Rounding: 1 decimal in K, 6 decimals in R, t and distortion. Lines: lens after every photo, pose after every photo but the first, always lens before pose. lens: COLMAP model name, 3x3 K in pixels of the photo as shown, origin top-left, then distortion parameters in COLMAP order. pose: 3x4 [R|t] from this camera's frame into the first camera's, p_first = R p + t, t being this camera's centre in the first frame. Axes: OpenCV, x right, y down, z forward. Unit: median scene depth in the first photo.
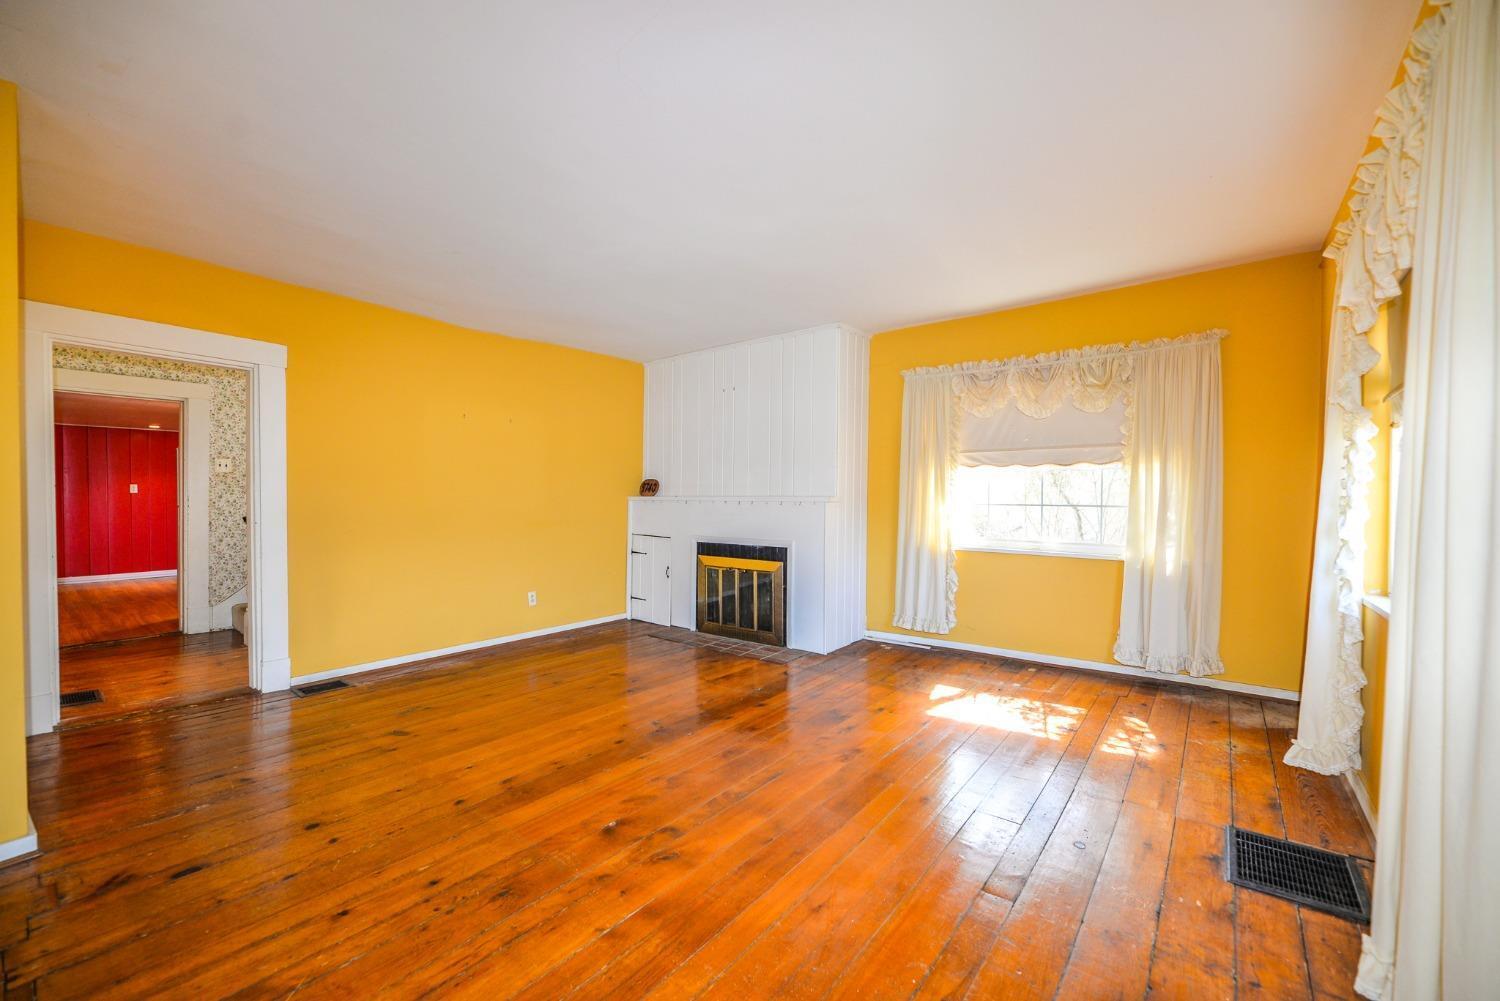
lens RADIAL K [[608.1, 0, 750.0], [0, 608.1, 500.5], [0, 0, 1]] dist [-0.000322, -0.000065]
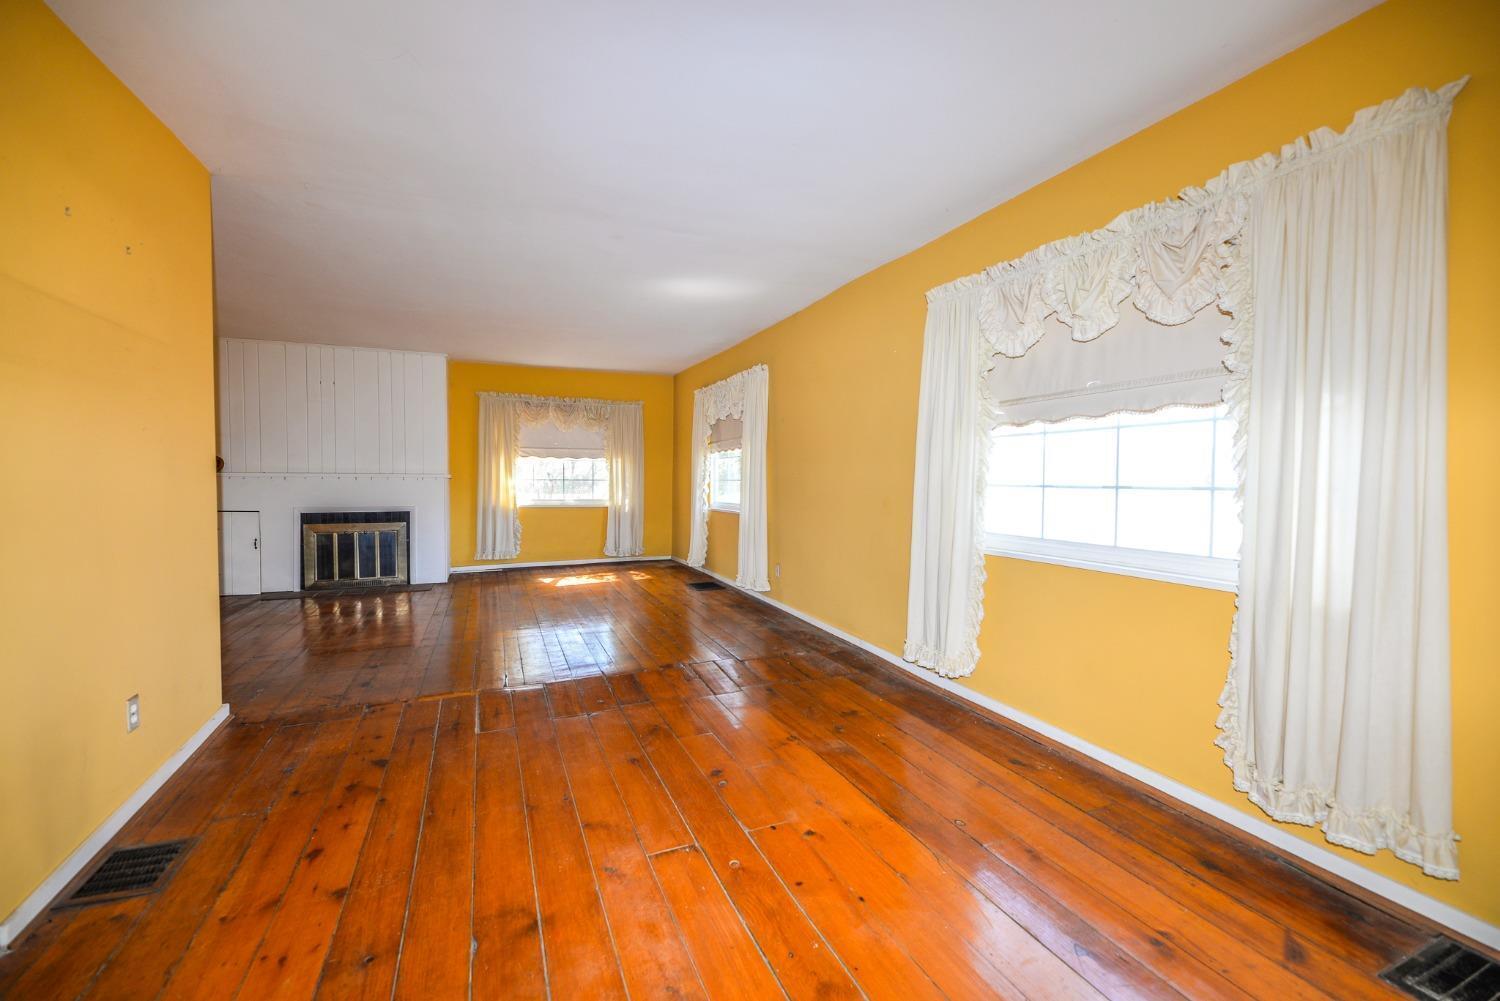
lens RADIAL K [[608.1, 0, 750.0], [0, 608.1, 500.5], [0, 0, 1]] dist [-0.000322, -0.000065]
pose [[0.481426, -0.031575, 0.875918, -0.804954], [0.002332, 0.999394, 0.034744, 0.006961], [-0.876484, -0.014684, 0.481208, -0.345005]]
